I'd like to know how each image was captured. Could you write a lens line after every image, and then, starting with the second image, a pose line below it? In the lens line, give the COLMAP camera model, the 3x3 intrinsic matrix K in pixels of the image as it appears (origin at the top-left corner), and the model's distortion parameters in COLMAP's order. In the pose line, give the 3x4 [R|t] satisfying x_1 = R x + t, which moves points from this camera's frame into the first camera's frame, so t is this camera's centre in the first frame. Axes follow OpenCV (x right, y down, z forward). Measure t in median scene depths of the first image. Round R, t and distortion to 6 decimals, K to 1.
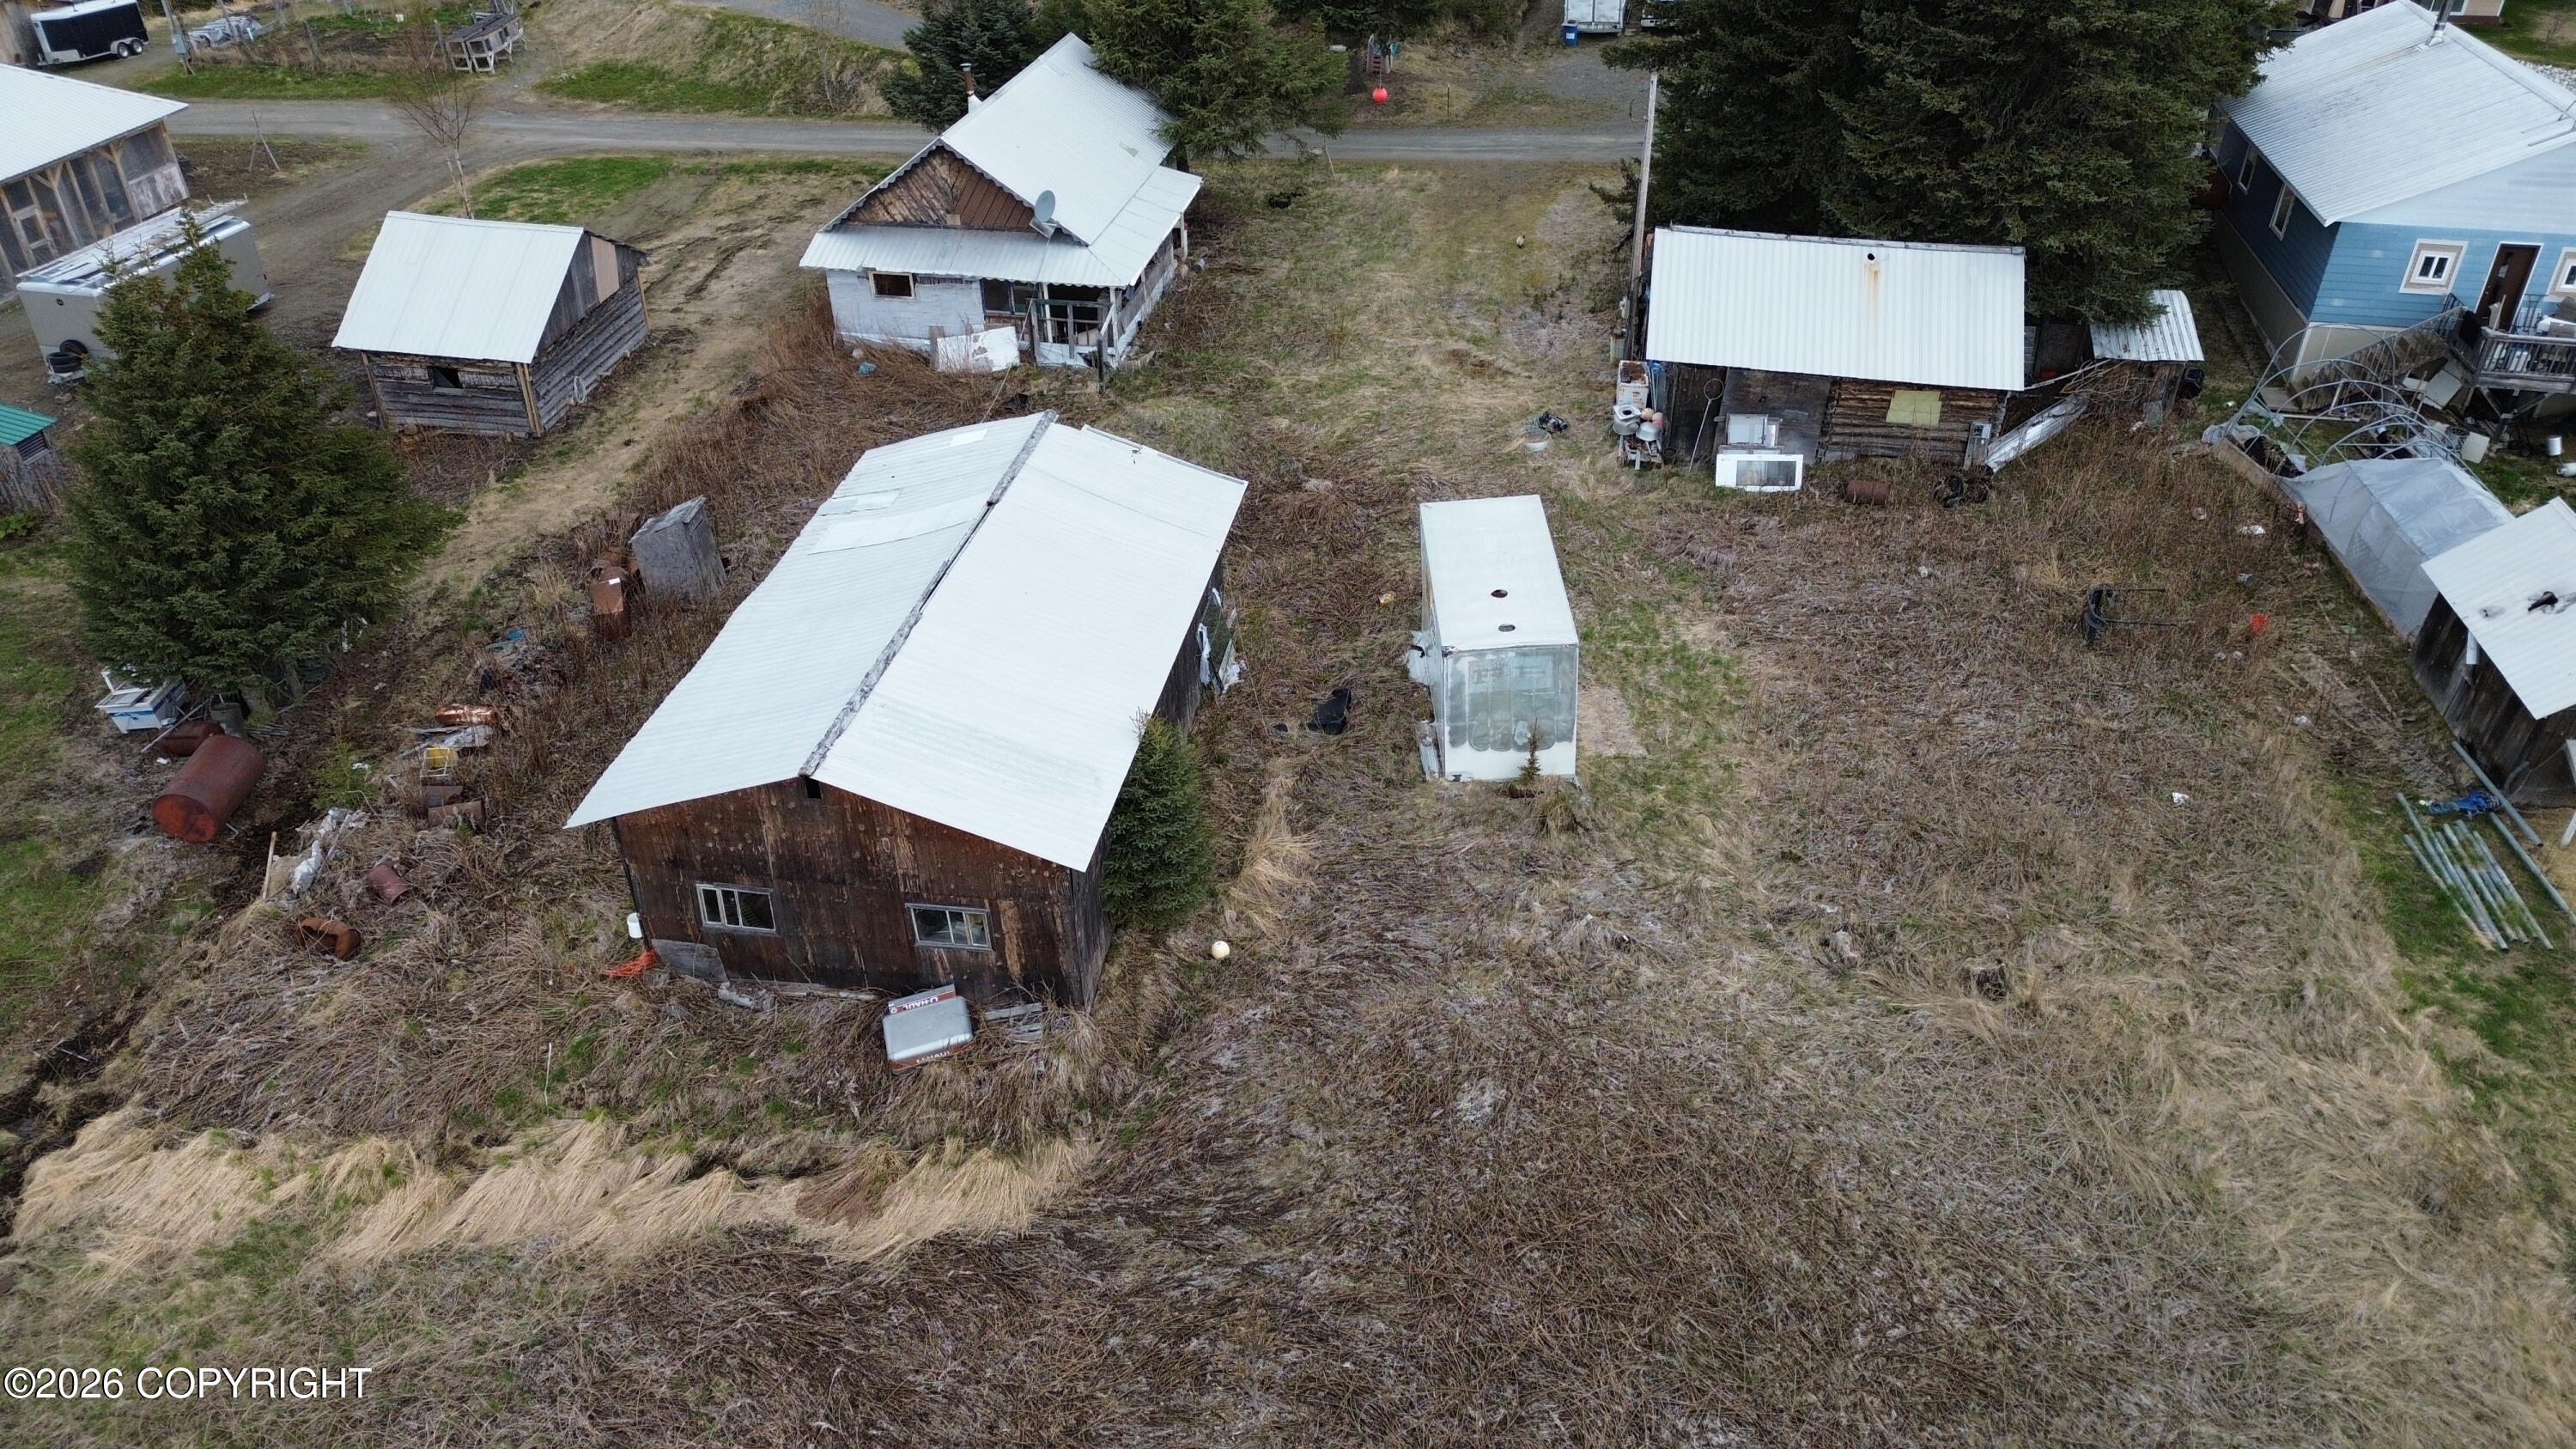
lens RADIAL K [[1817.3, 0, 1291.2], [0, 1817.3, 719.0], [0, 0, 1]] dist [0.087694, -0.089707]
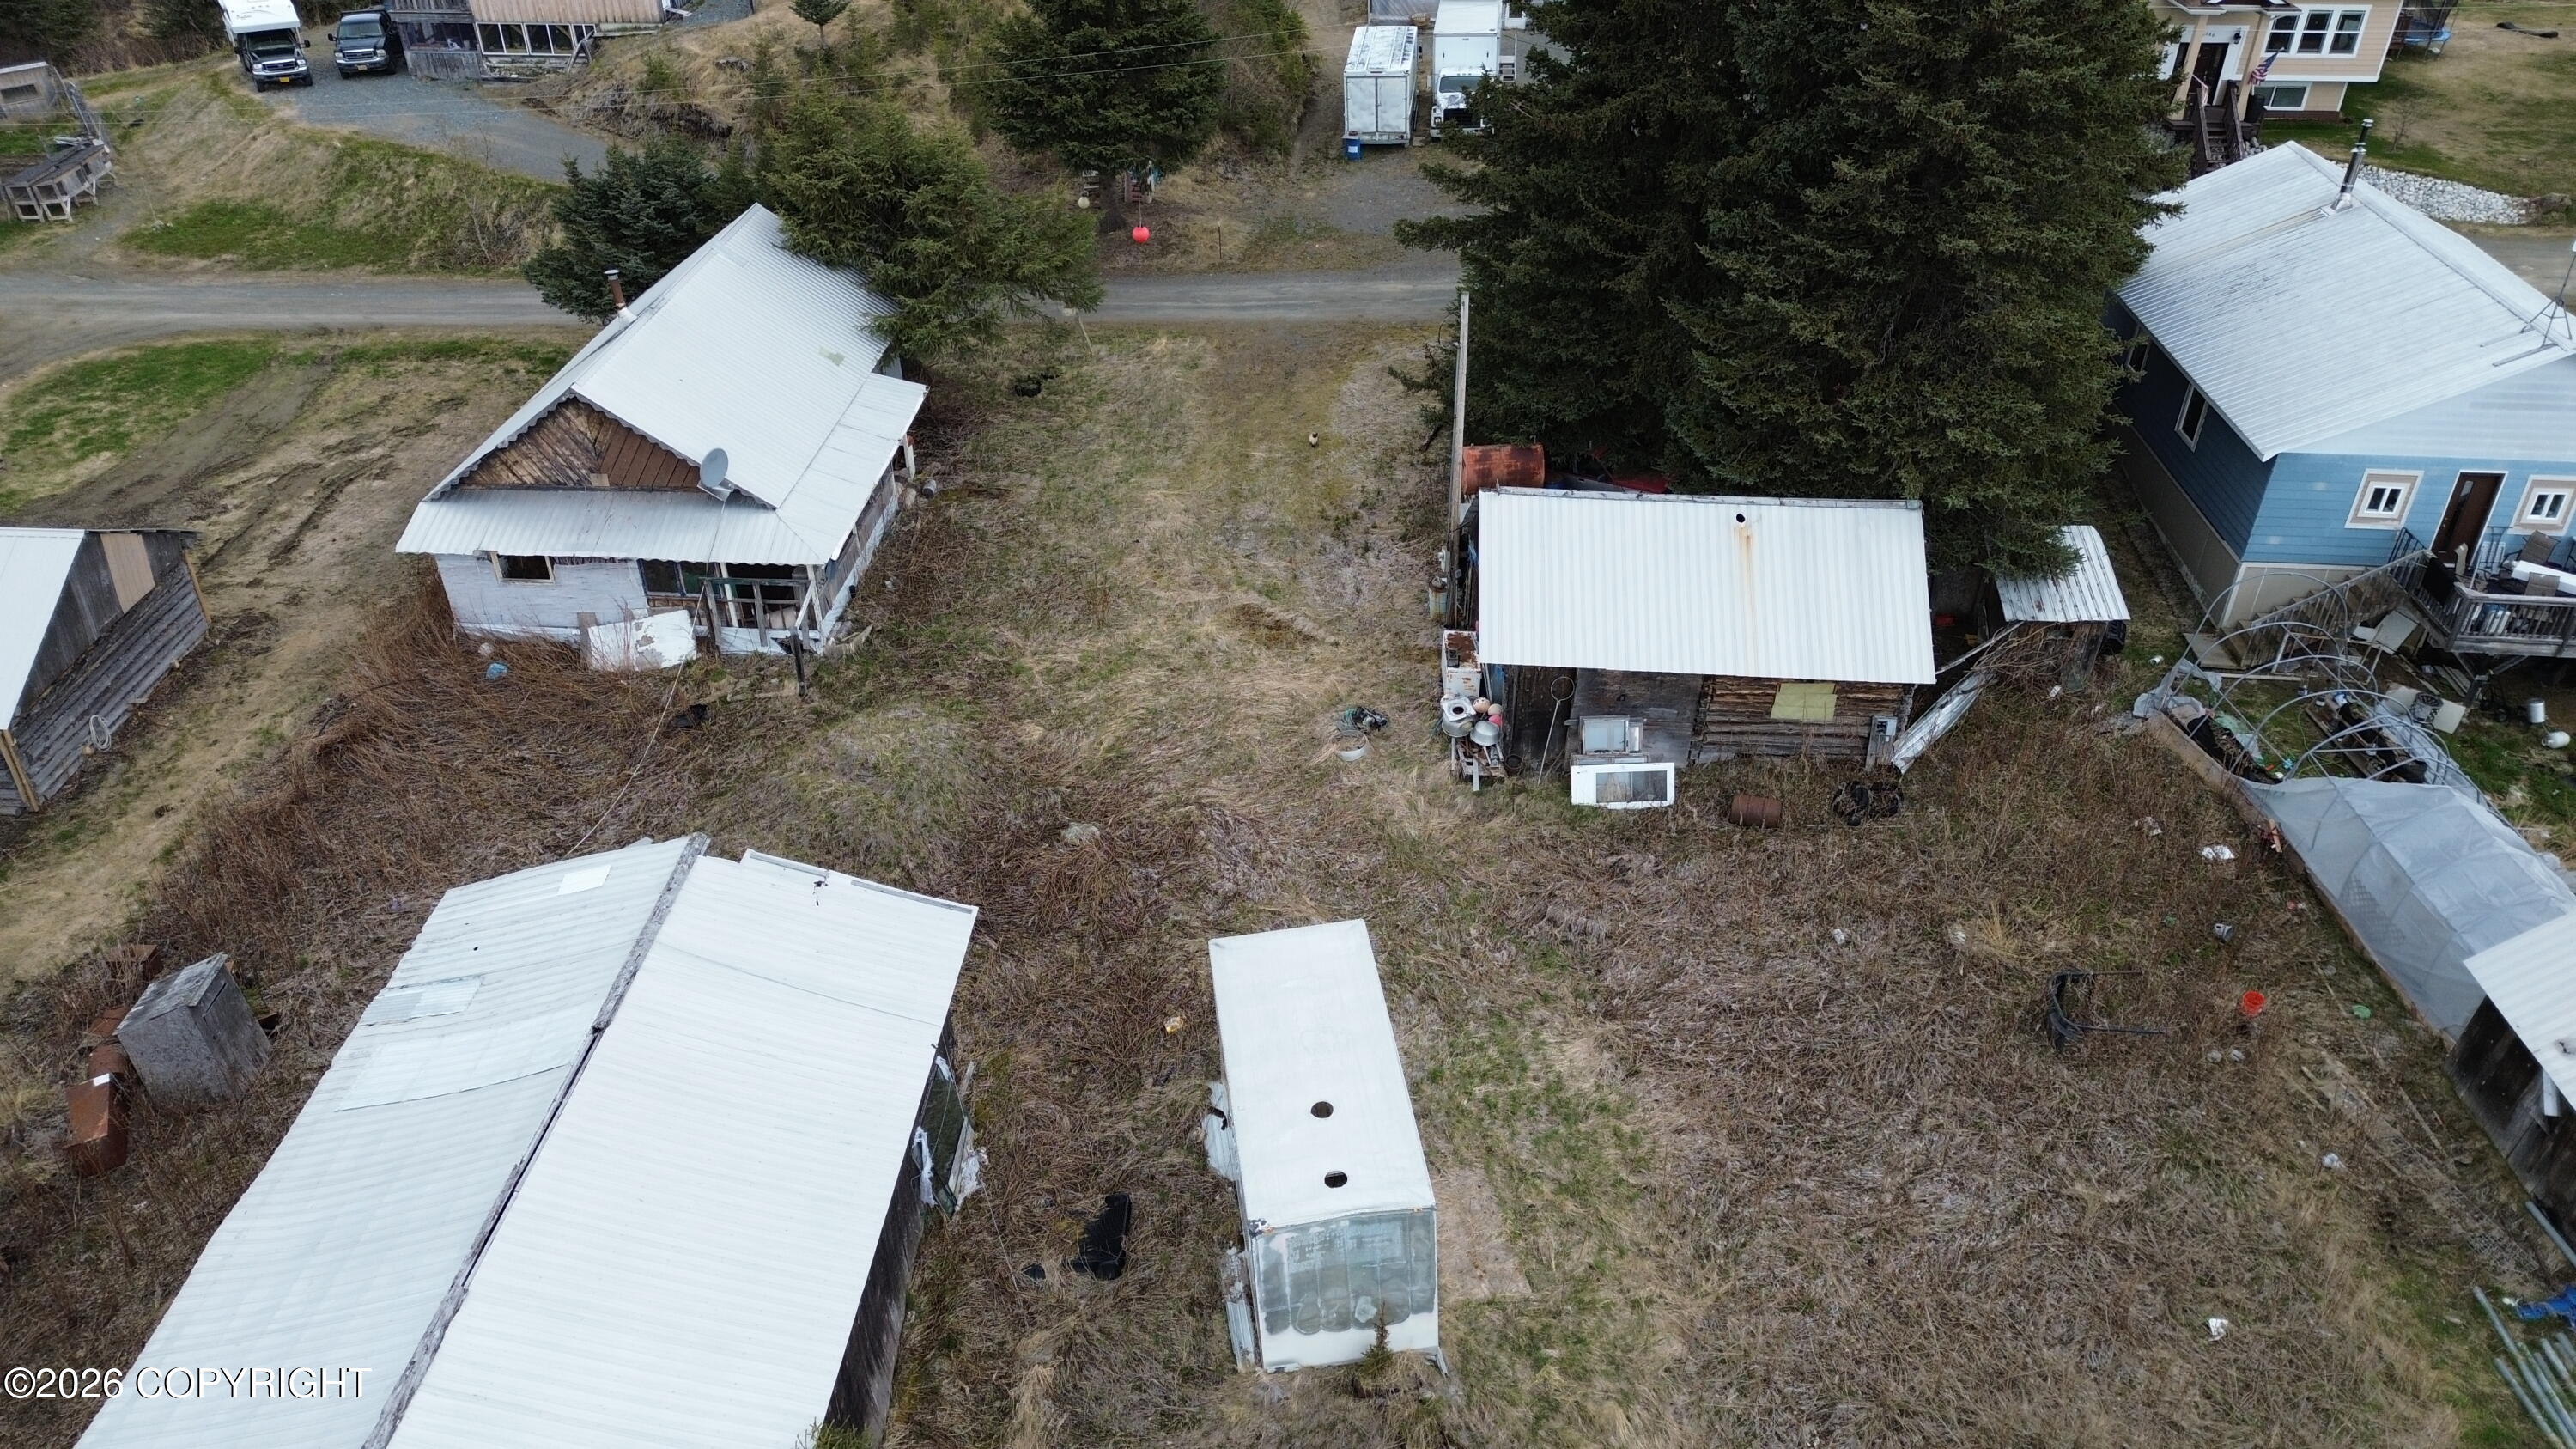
lens RADIAL K [[1817.3, 0, 1291.2], [0, 1817.3, 719.0], [0, 0, 1]] dist [0.087694, -0.089707]
pose [[0.993177, -0.059260, 0.100434, 0.030180], [0.058947, 0.998243, 0.006082, -0.184400], [-0.100618, -0.000120, 0.994925, 0.215927]]
